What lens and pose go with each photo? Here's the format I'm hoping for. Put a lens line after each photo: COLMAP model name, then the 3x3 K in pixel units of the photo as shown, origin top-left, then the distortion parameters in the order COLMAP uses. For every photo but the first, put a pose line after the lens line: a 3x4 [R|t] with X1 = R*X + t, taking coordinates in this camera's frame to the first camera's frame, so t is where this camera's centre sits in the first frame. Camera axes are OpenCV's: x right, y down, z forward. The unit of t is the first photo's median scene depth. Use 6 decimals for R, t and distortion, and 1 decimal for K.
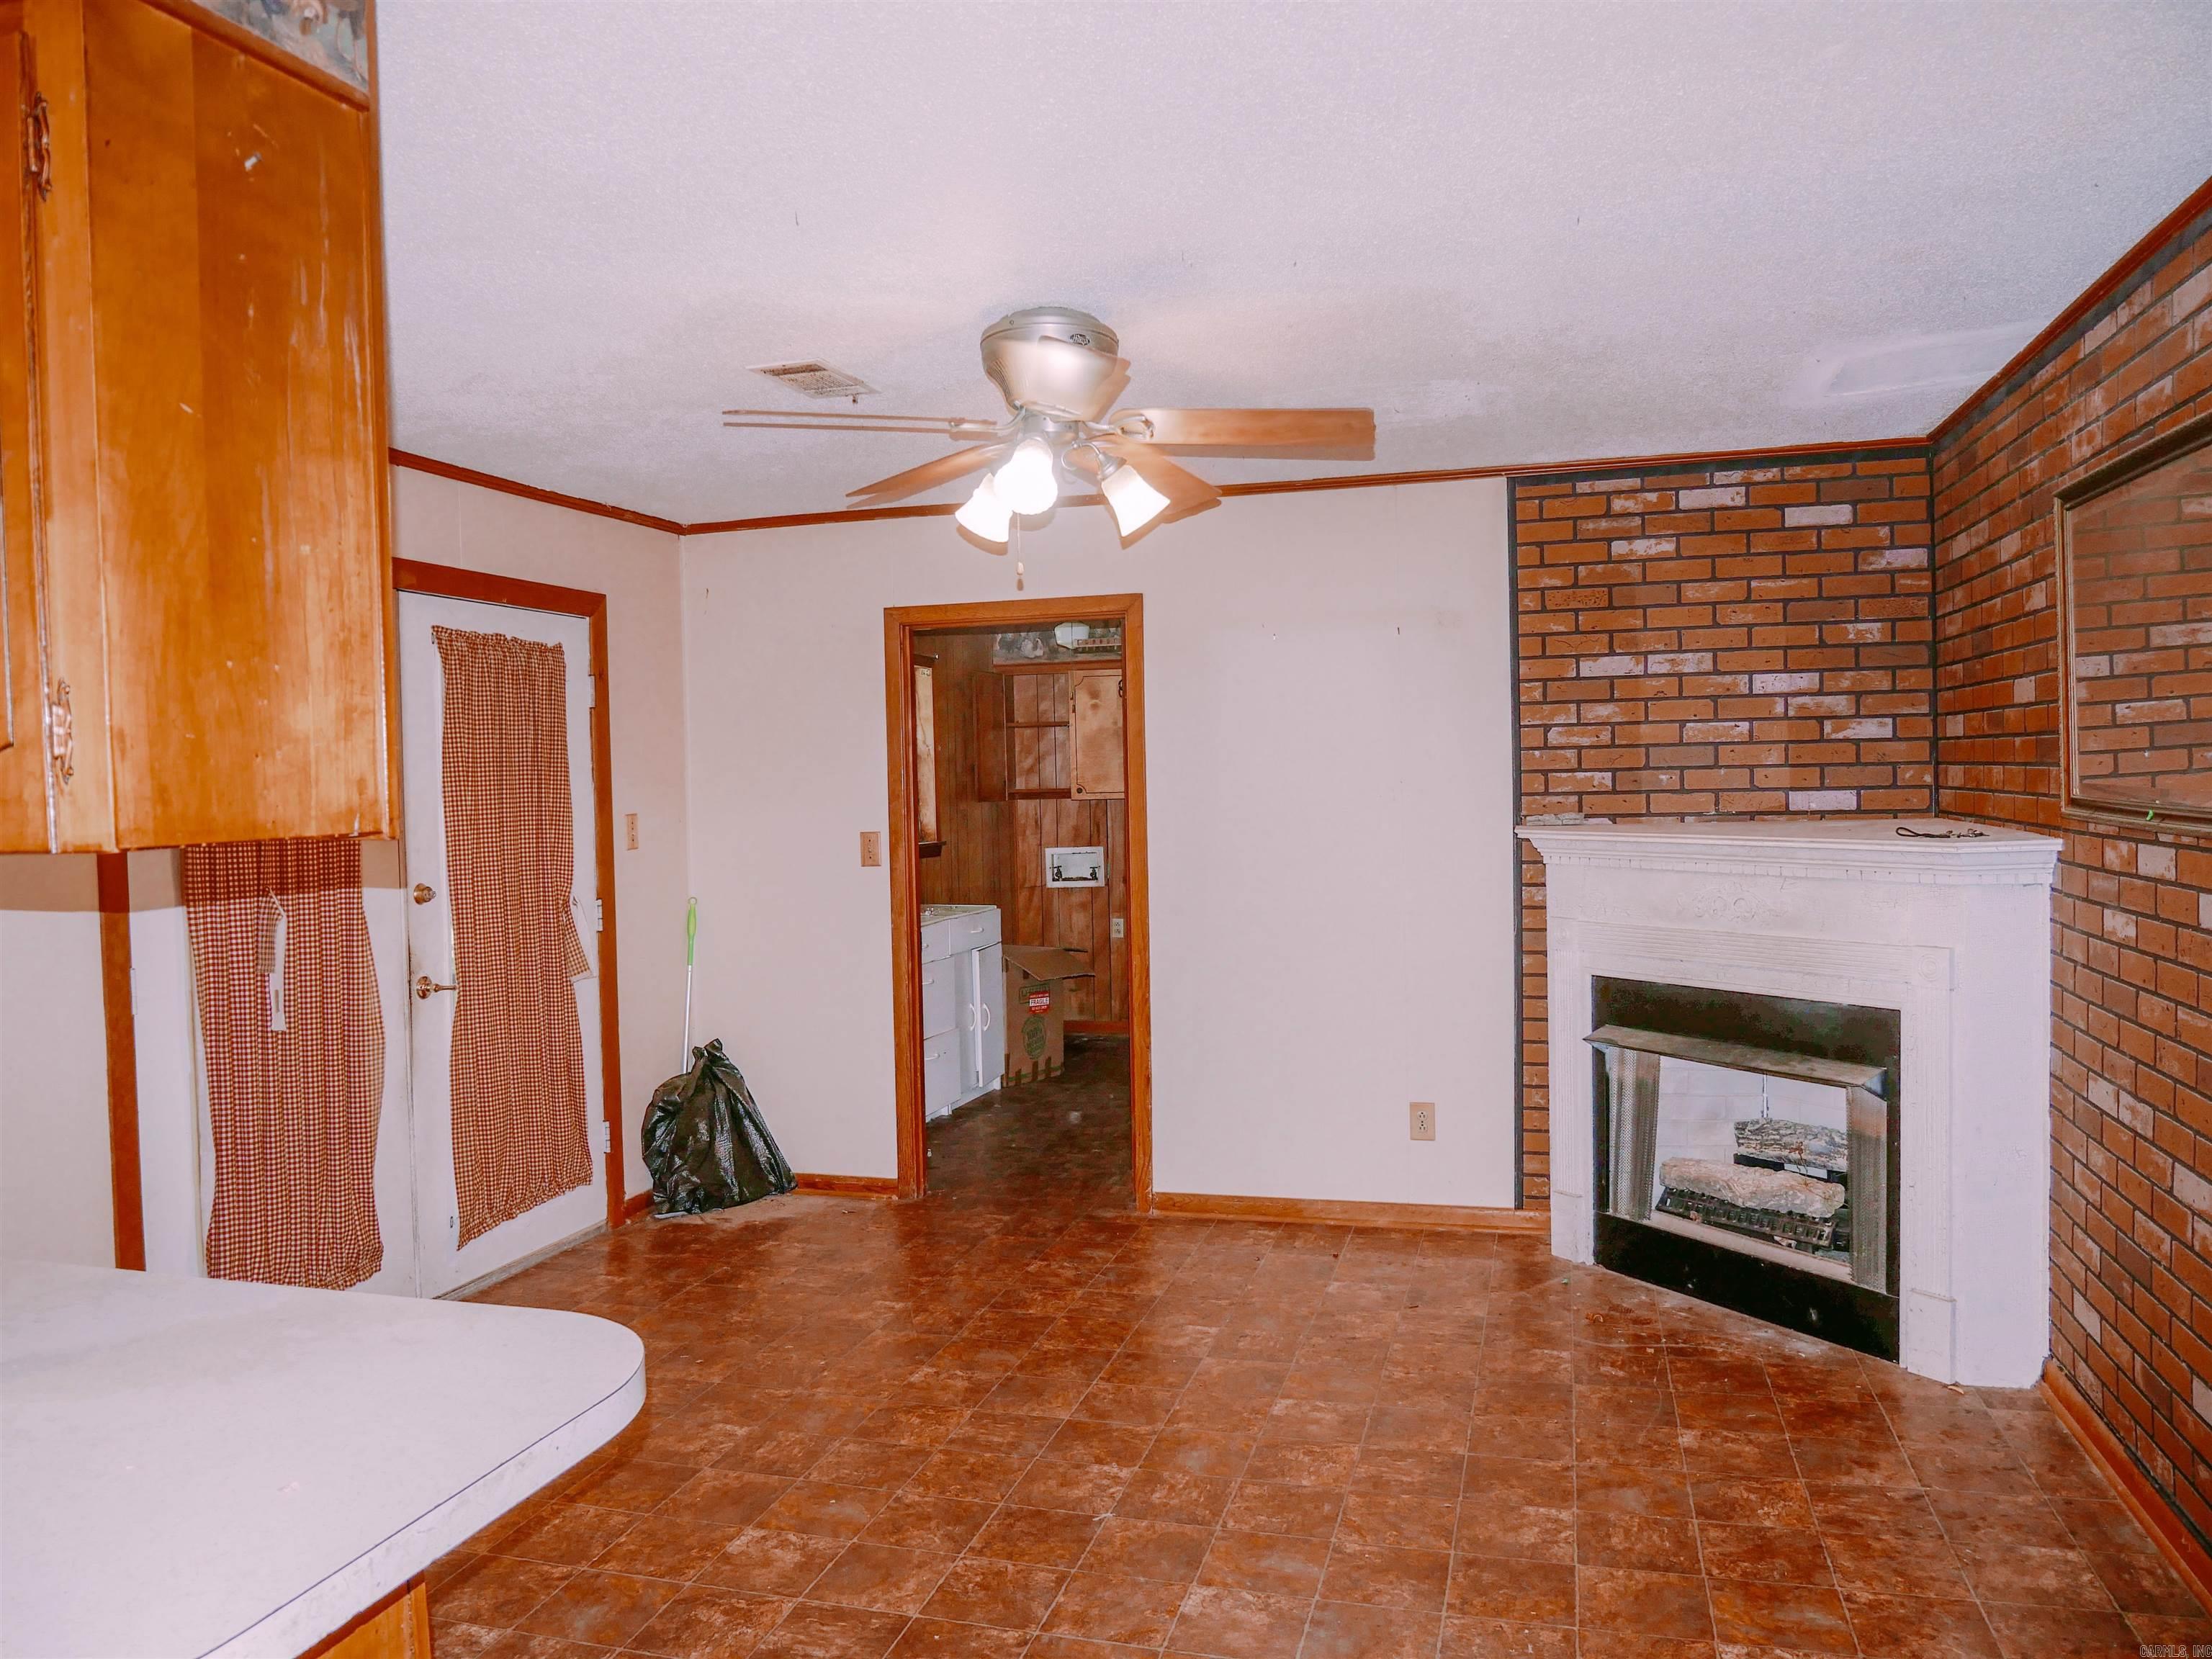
lens RADIAL K [[1602.8, 0, 1106.7], [0, 1602.8, 825.3], [0, 0, 1]] dist [-0.045763, 0.020580]
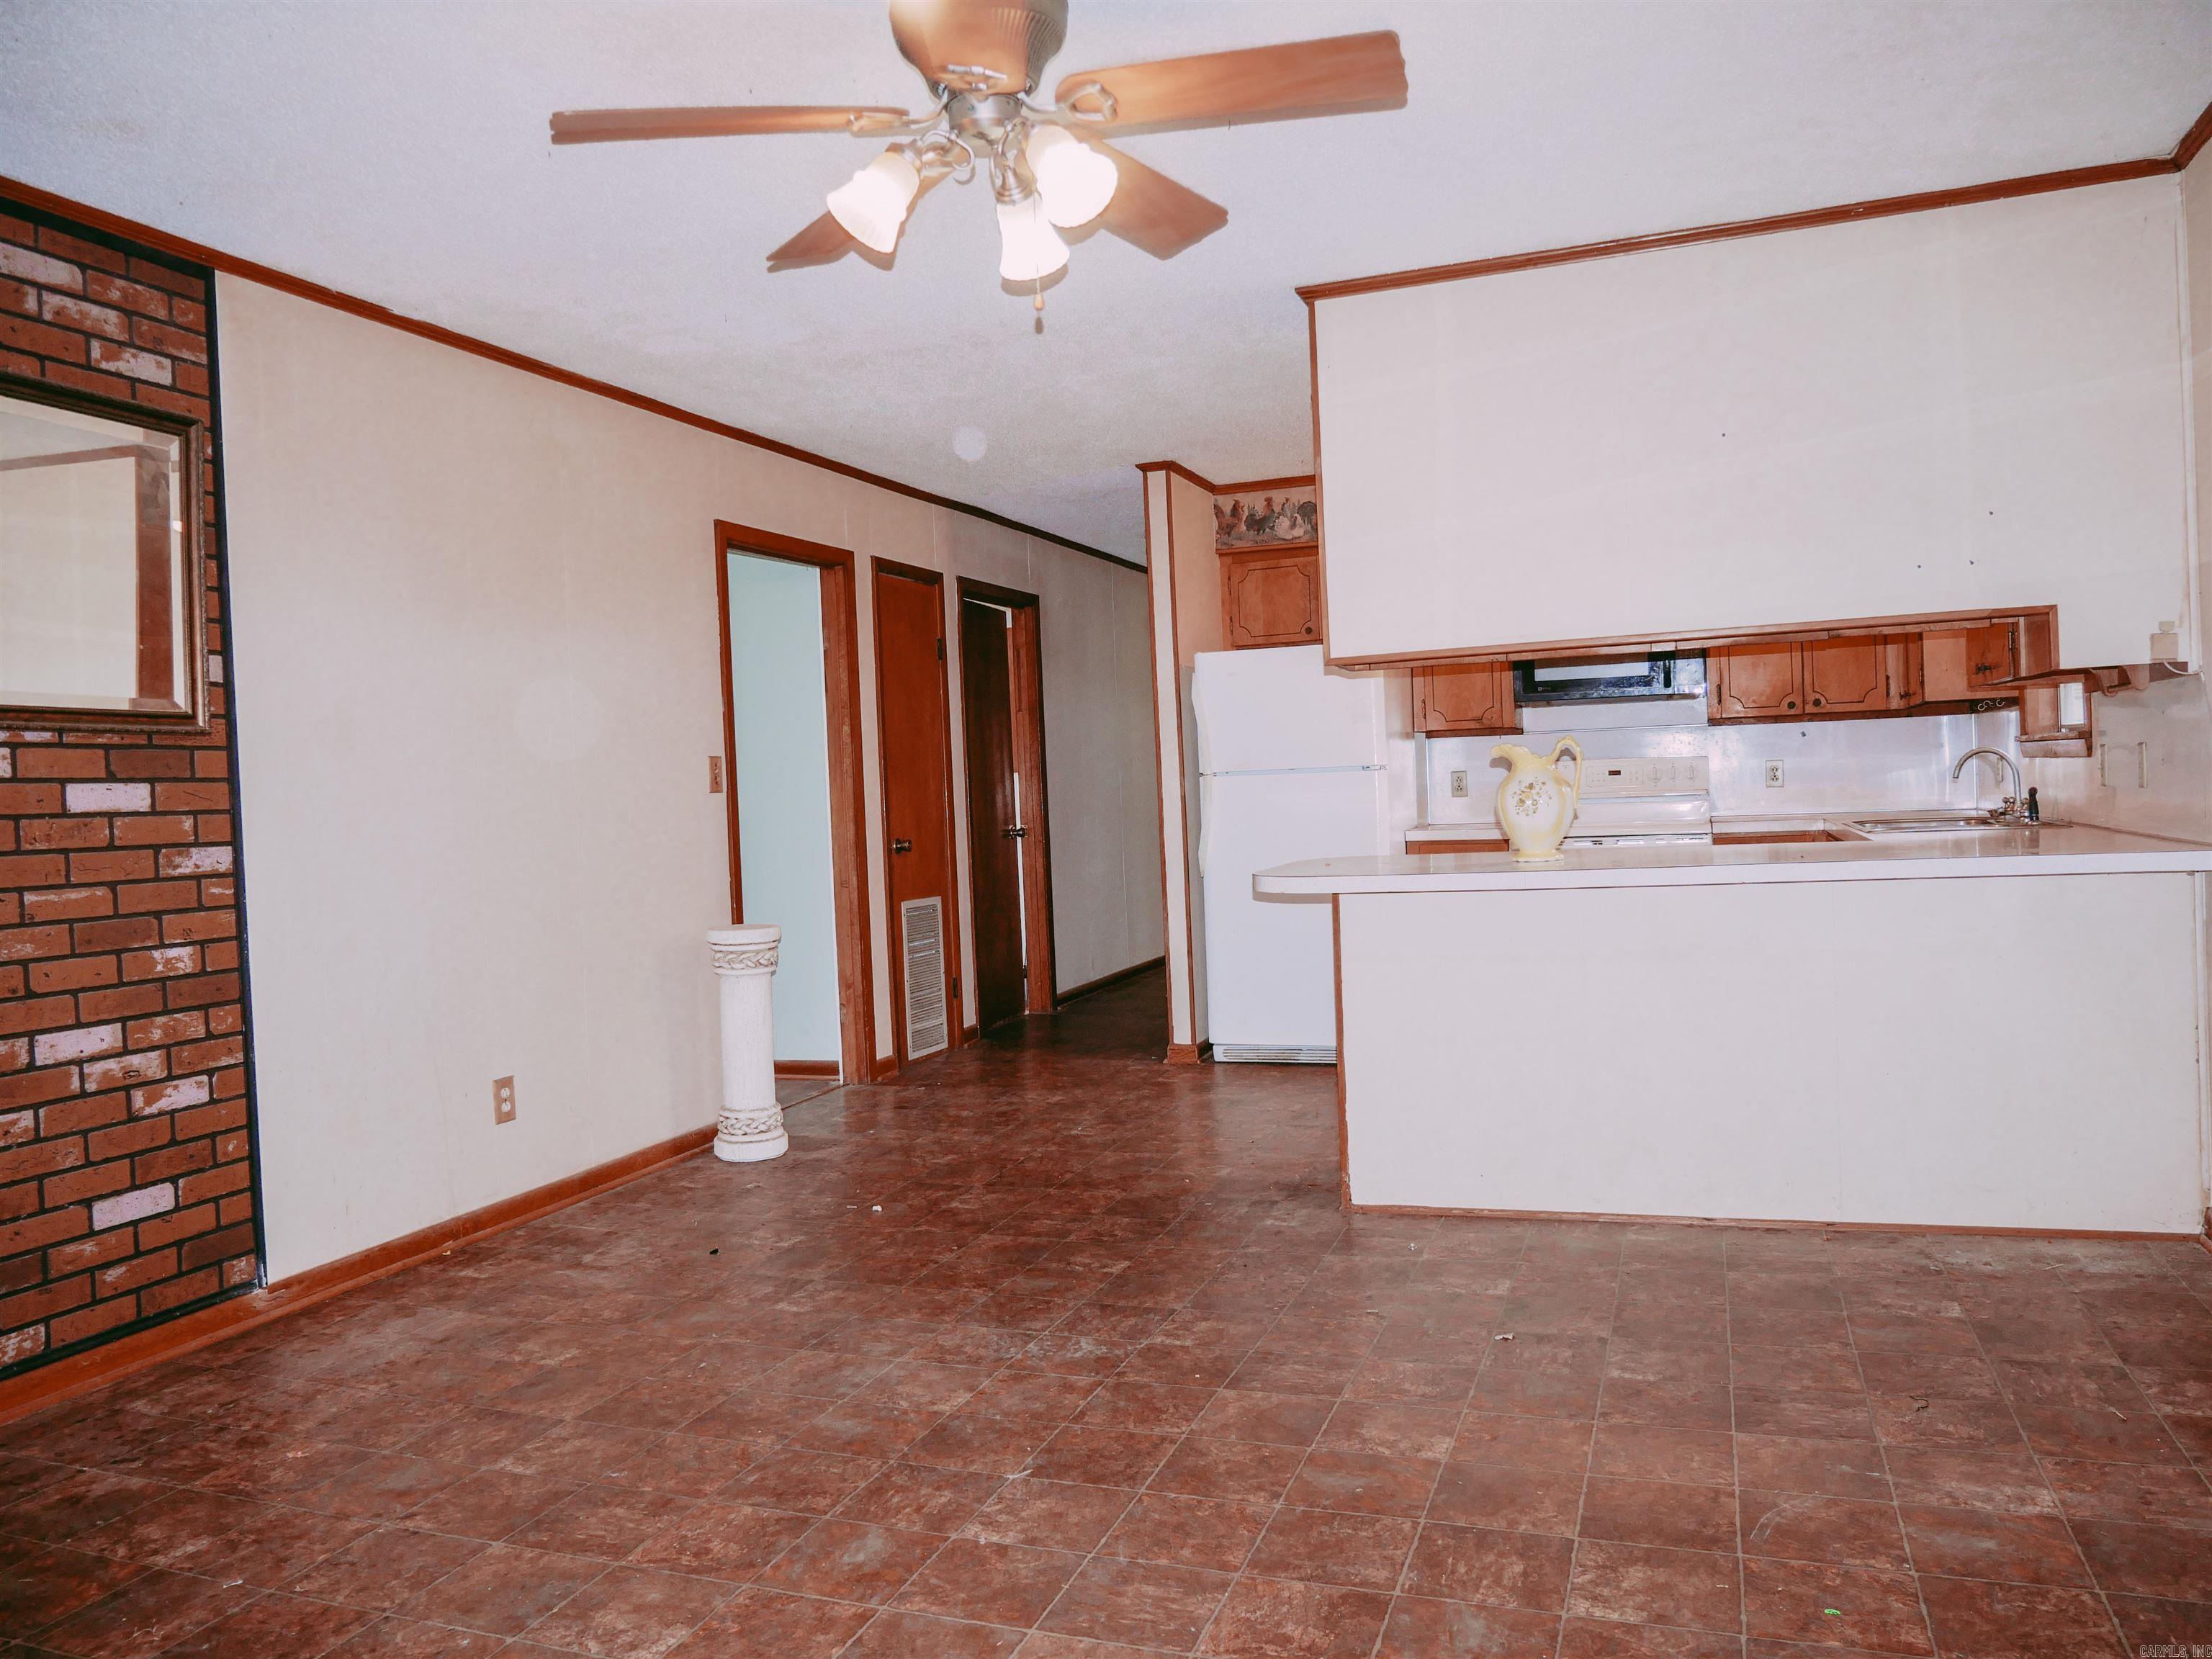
lens RADIAL K [[1602.8, 0, 1104.8], [0, 1602.8, 807.4], [0, 0, 1]] dist [-0.045763, 0.020580]
pose [[-0.994787, 0.063651, 0.079674, -0.127849], [0.066736, 0.997096, 0.036675, 0.056099], [-0.077108, 0.041801, -0.996146, 1.708425]]
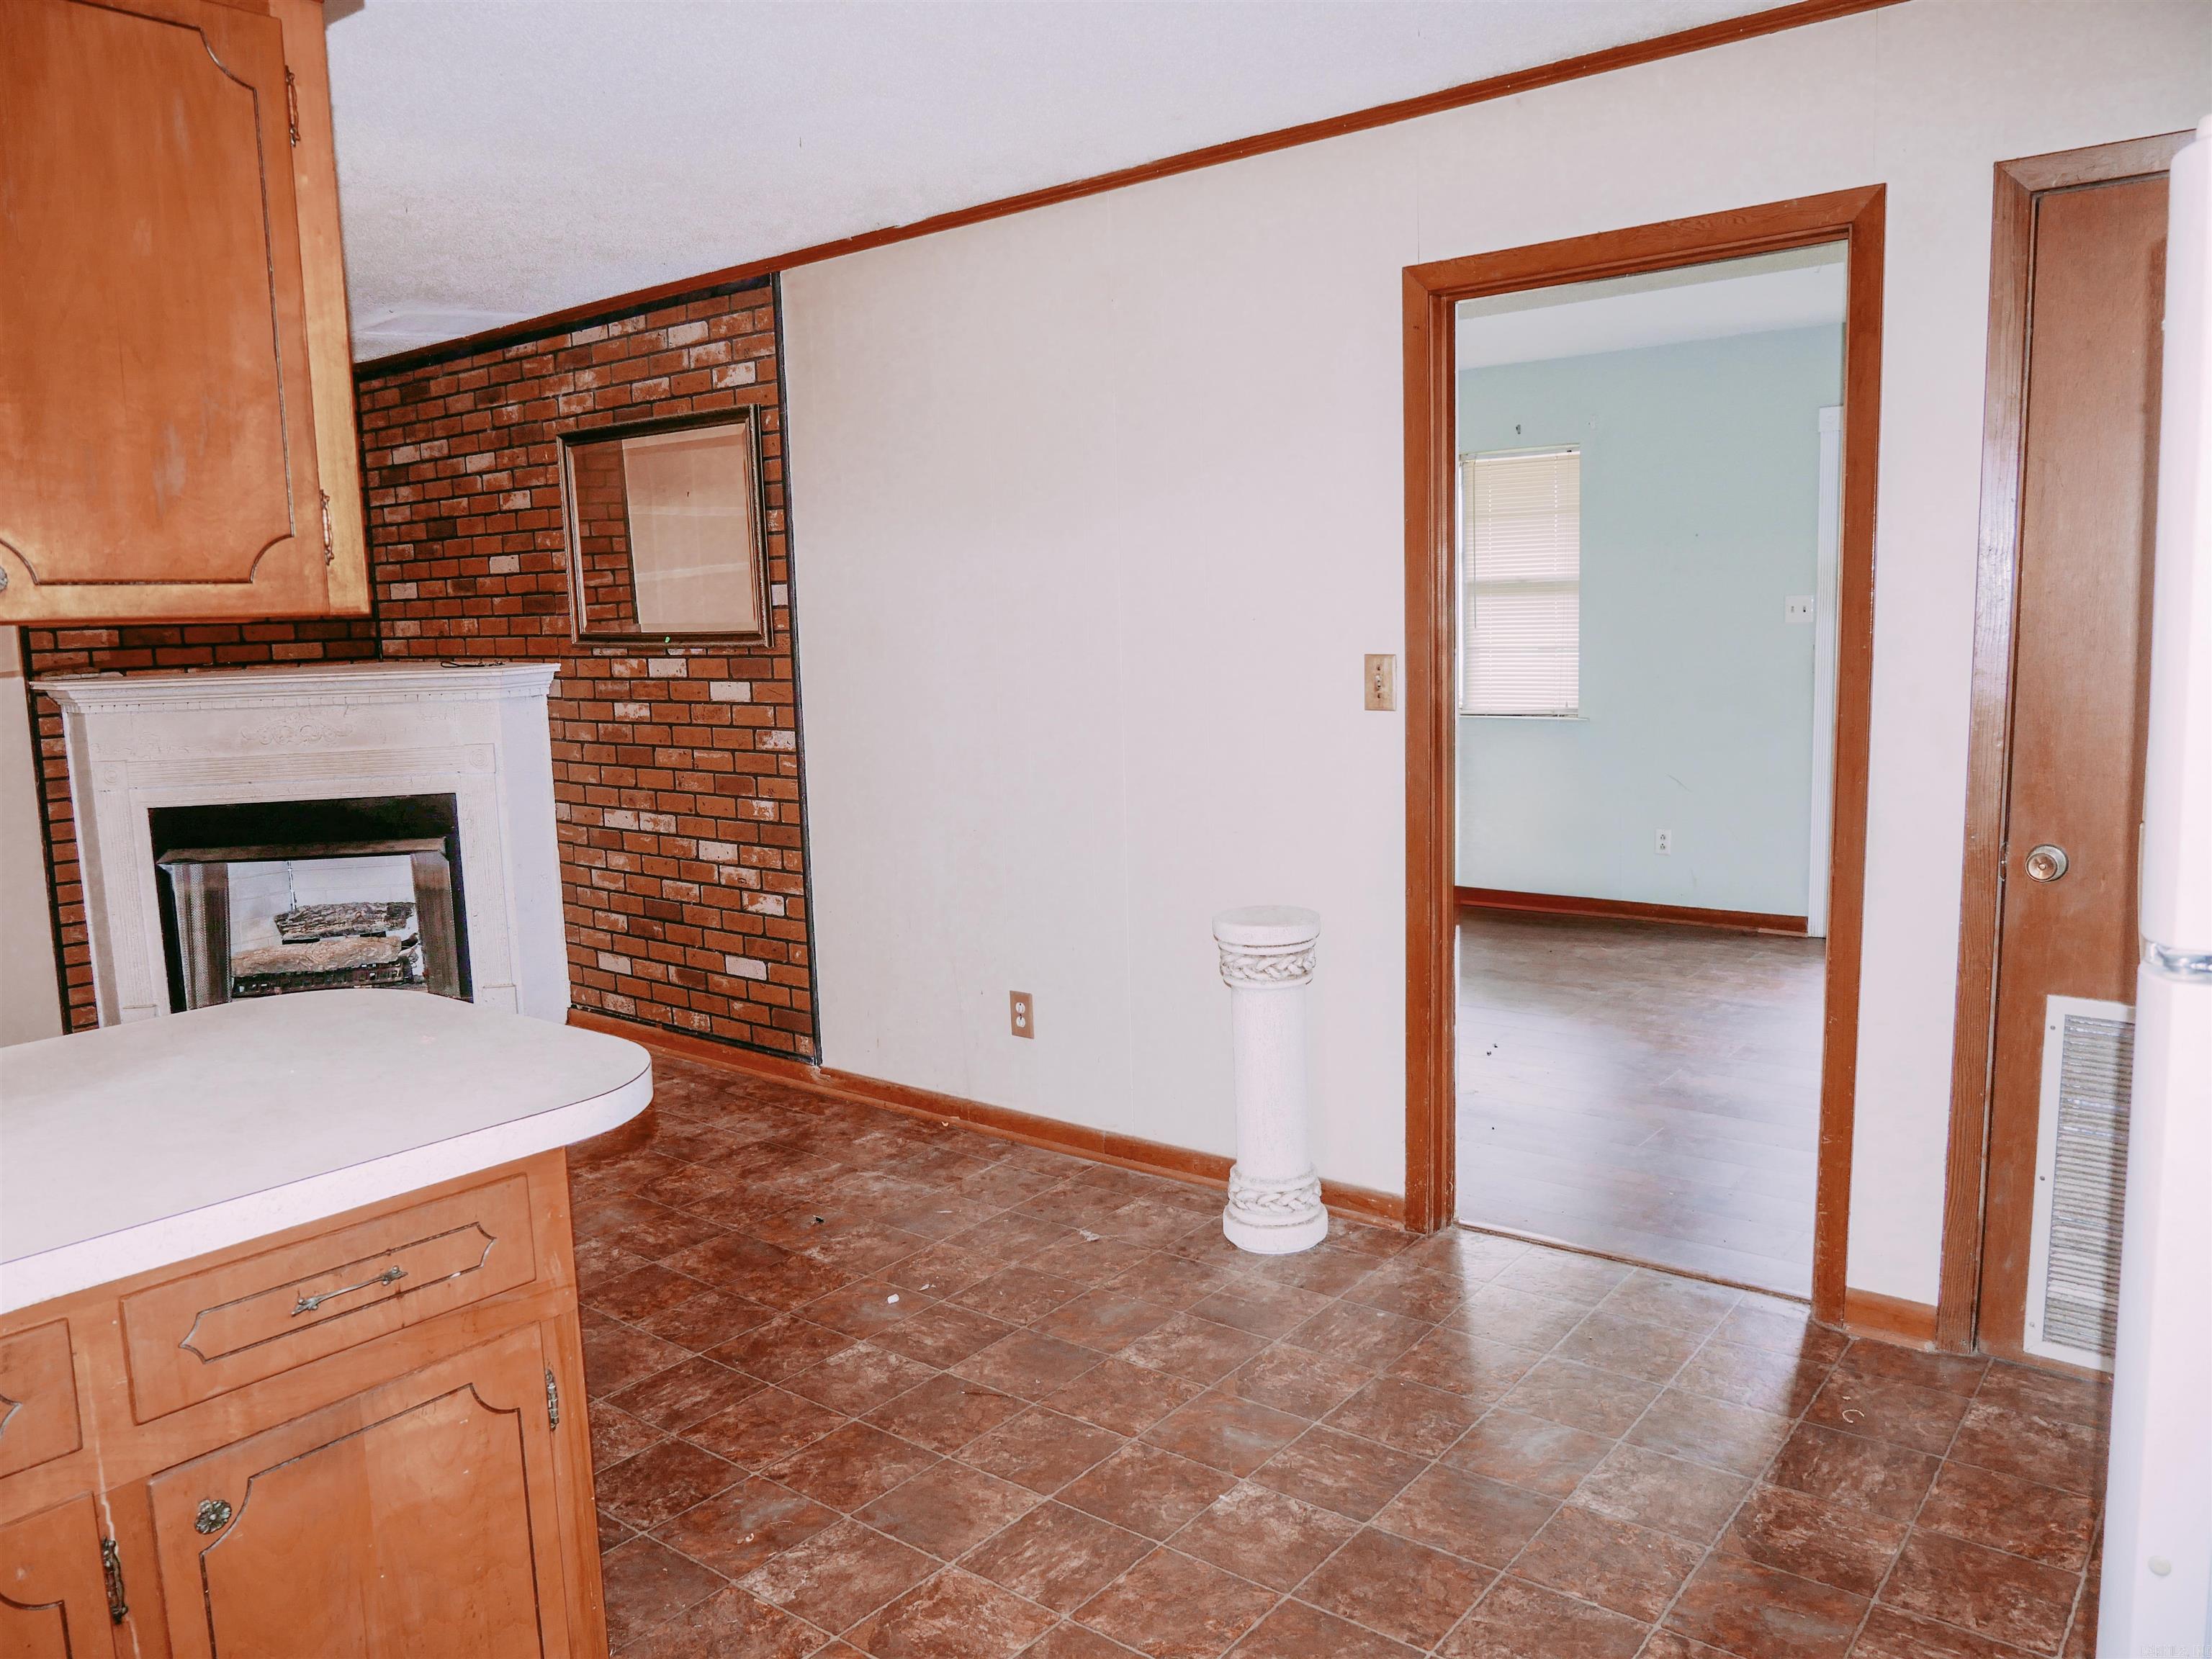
lens RADIAL K [[1602.8, 0, 1091.8], [0, 1602.8, 820.8], [0, 0, 1]] dist [-0.045763, 0.020580]
pose [[0.390720, -0.108609, 0.914080, -0.638793], [0.048041, 0.994068, 0.097578, 0.035632], [-0.919255, 0.005788, 0.393620, -0.074586]]
